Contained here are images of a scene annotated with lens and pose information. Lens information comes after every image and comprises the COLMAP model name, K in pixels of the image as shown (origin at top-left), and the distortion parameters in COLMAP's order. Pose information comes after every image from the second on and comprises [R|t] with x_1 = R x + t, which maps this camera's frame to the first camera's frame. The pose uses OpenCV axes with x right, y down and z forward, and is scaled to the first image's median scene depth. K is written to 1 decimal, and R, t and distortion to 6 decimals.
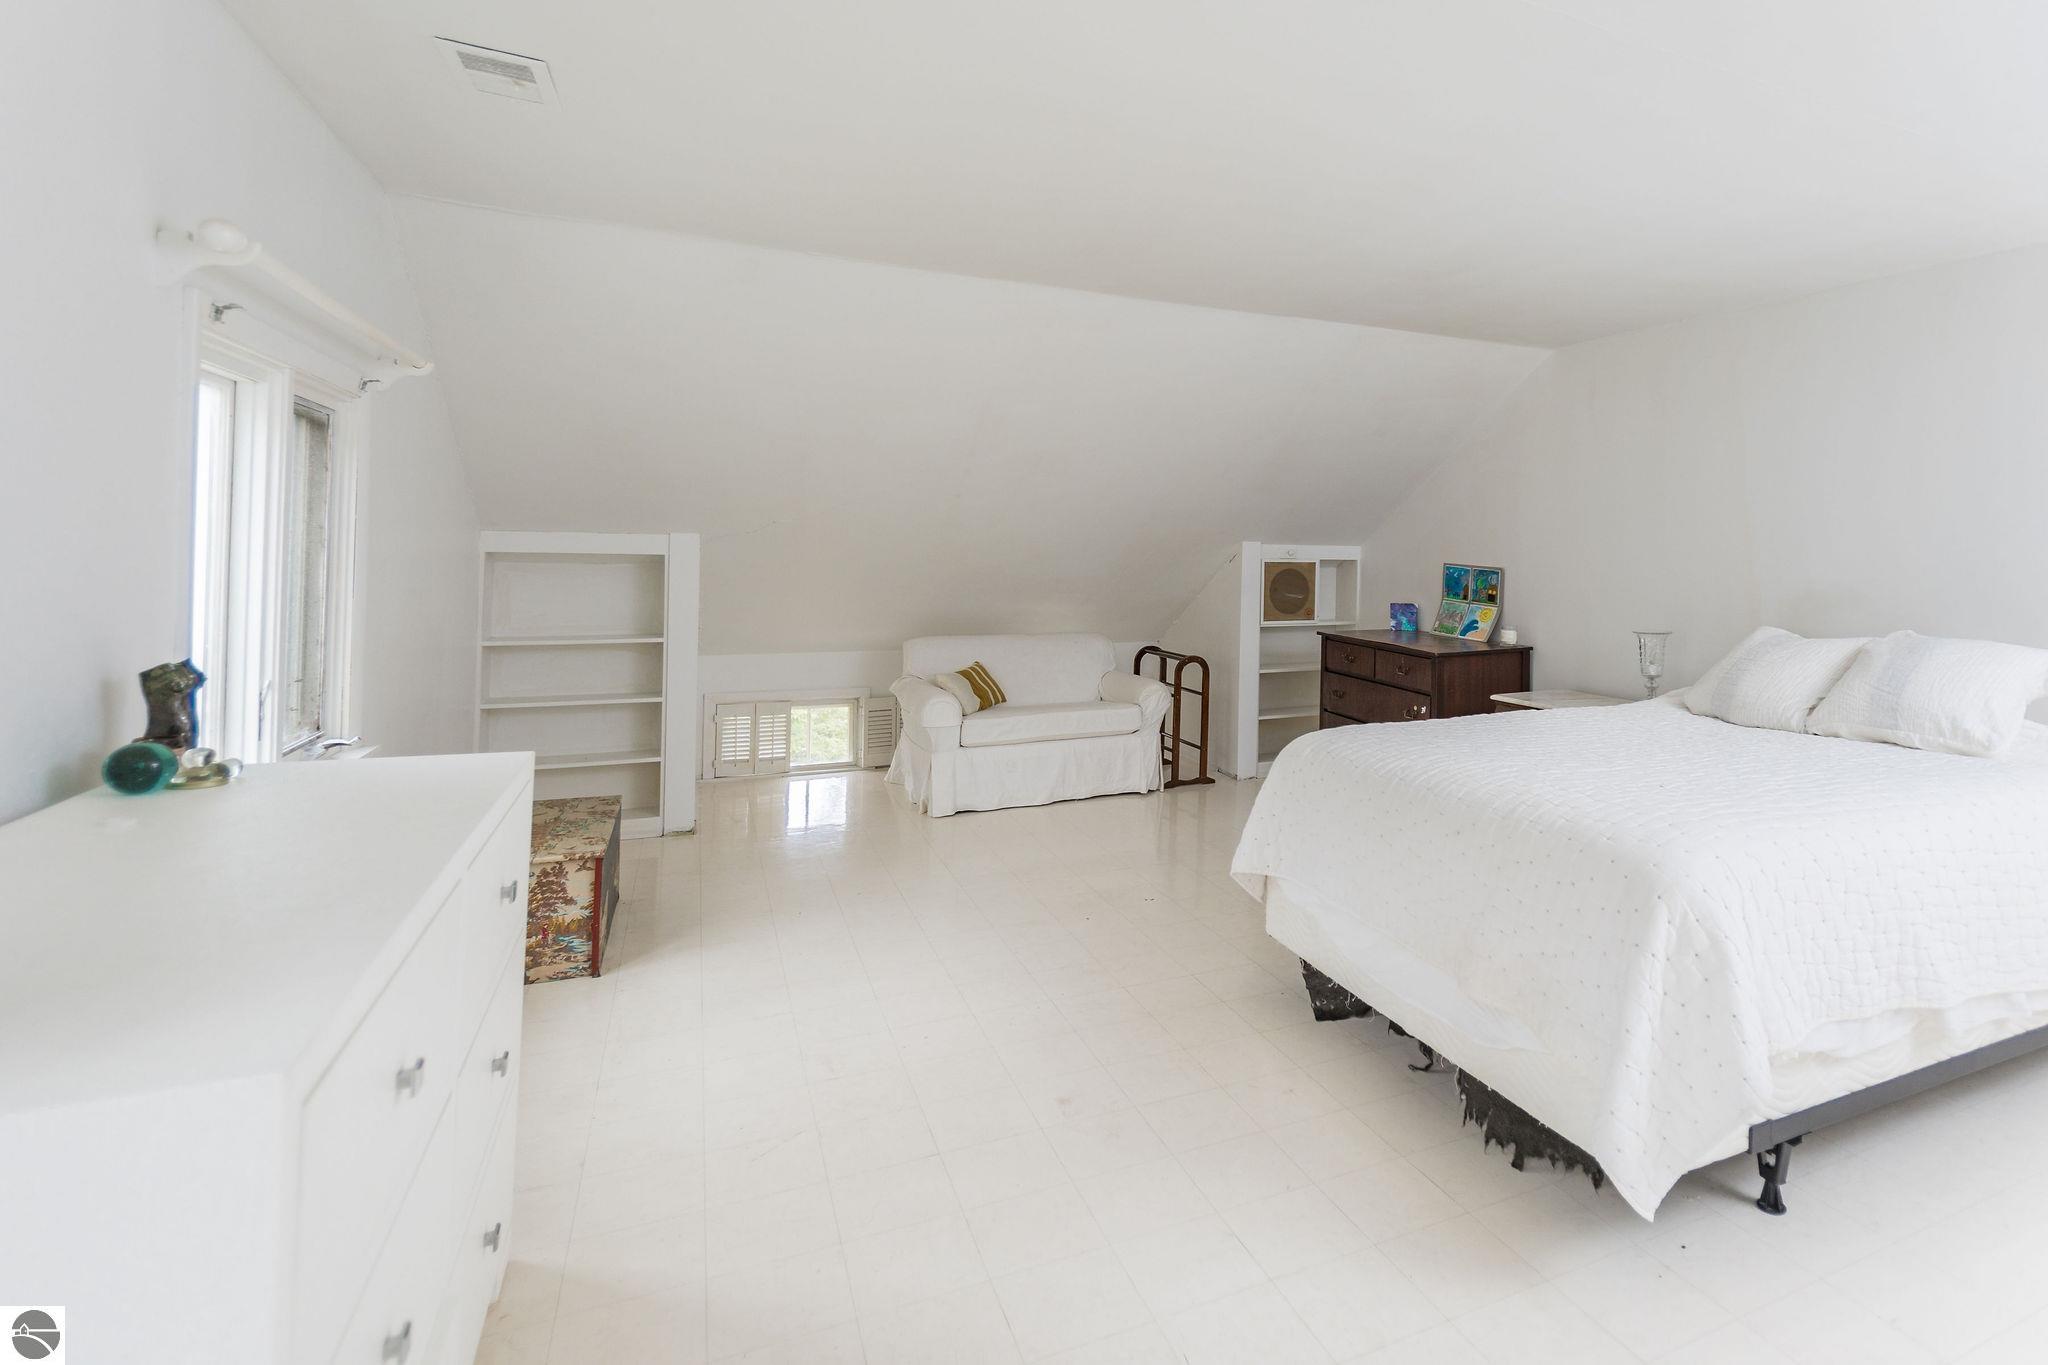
lens RADIAL K [[1106.1, 0, 1024.4], [0, 1106.1, 541.5], [0, 0, 1]] dist [-0.009389, 0.000506]
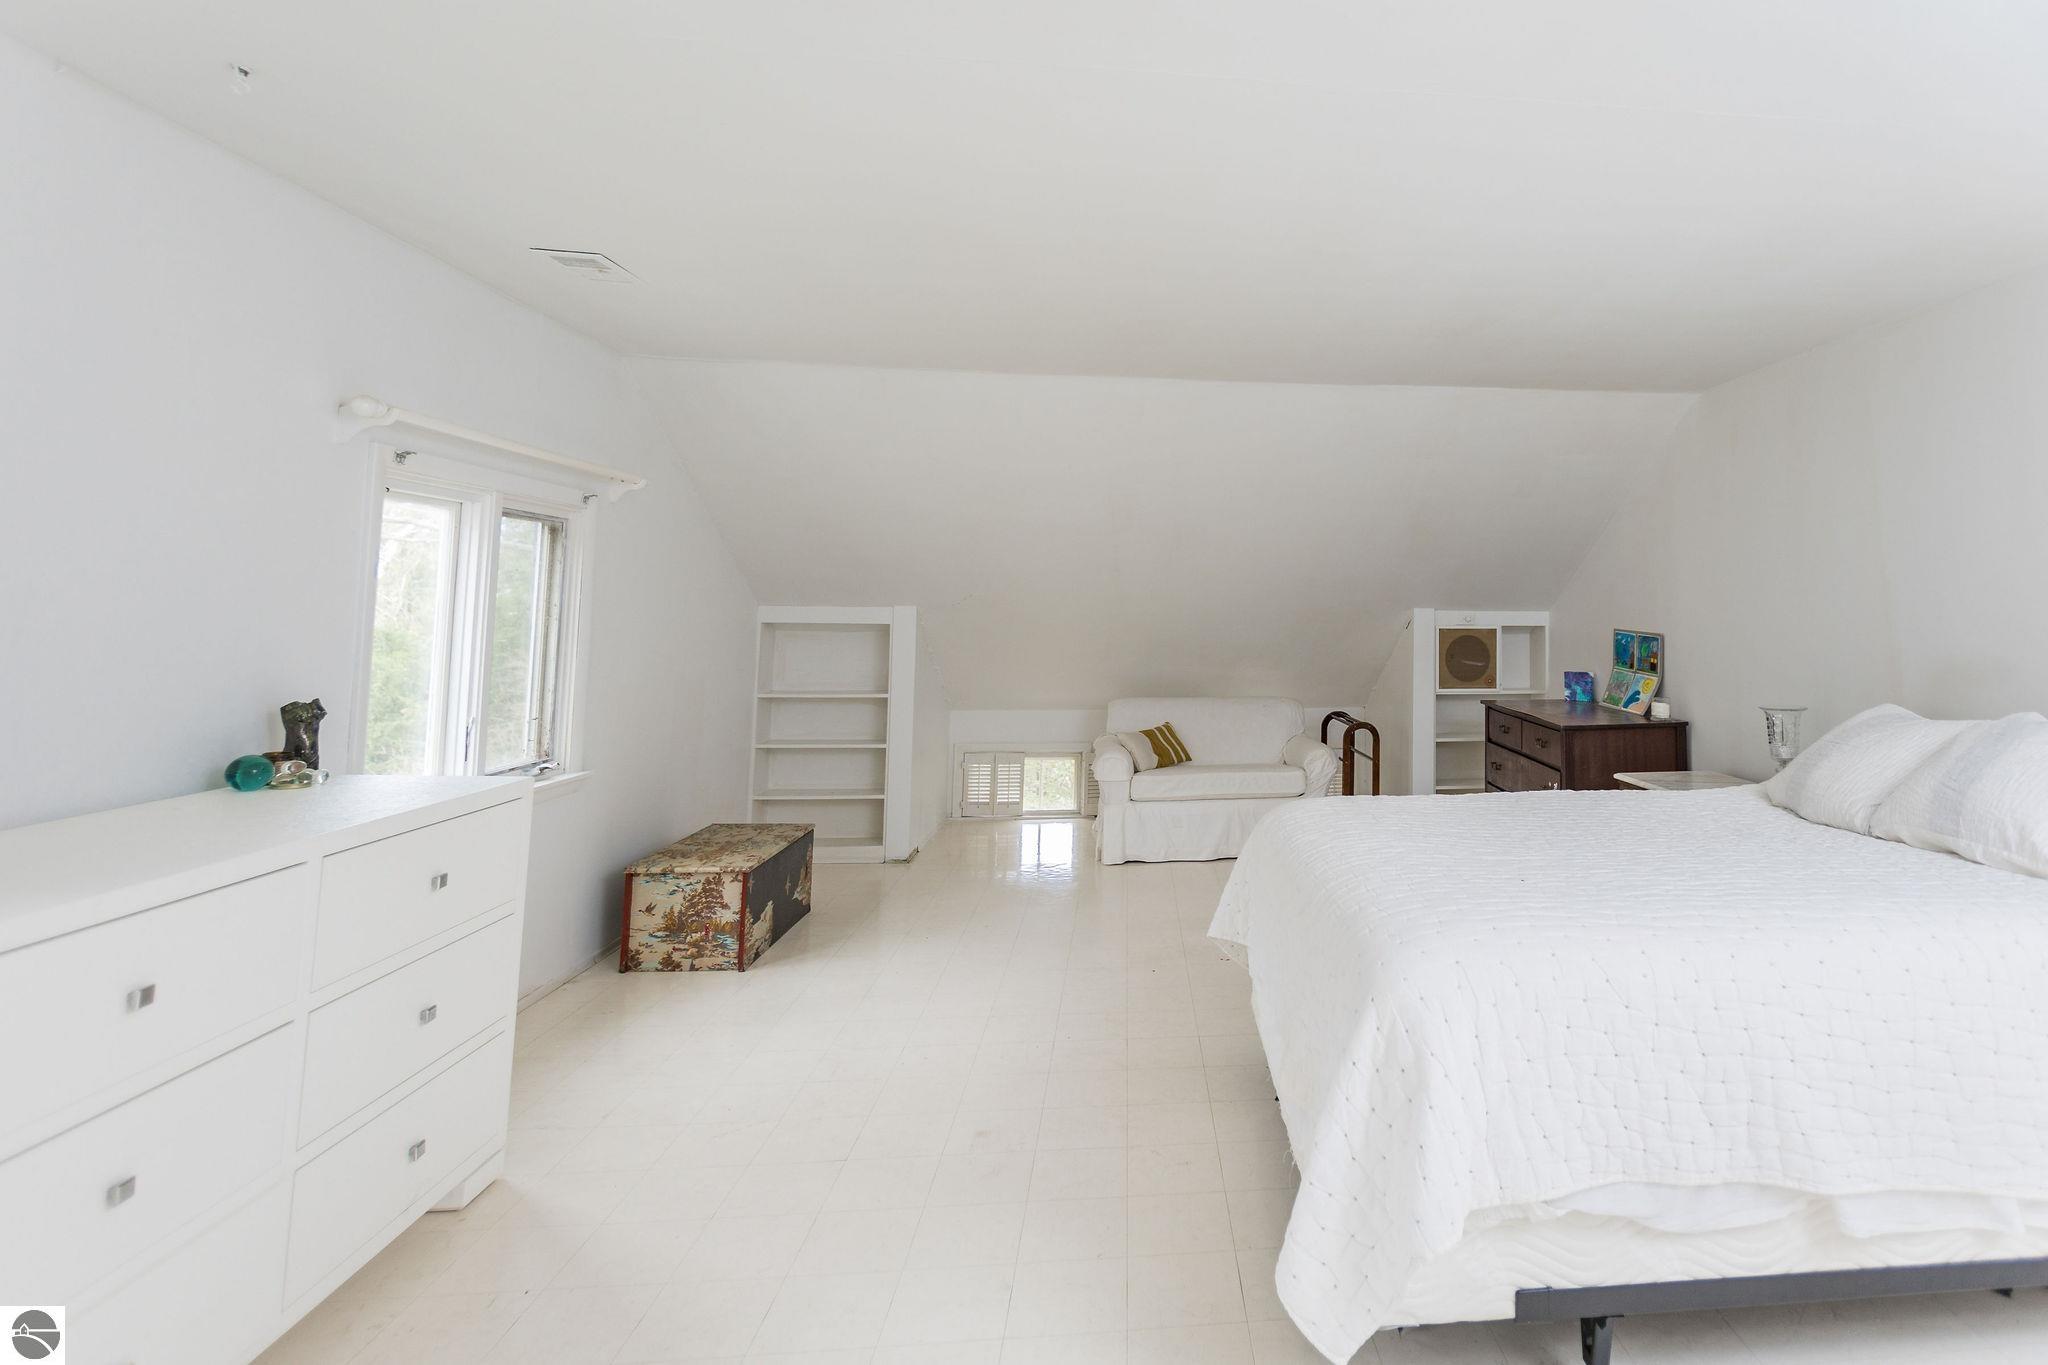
lens RADIAL K [[998.2, 0, 1021.9], [0, 998.2, 543.7], [0, 0, 1]] dist [-0.019719, 0.008070]
pose [[0.934119, -0.033590, -0.355378, 0.217094], [0.009709, 0.997585, -0.068773, 0.000642], [0.356830, 0.060792, 0.932189, 0.039865]]
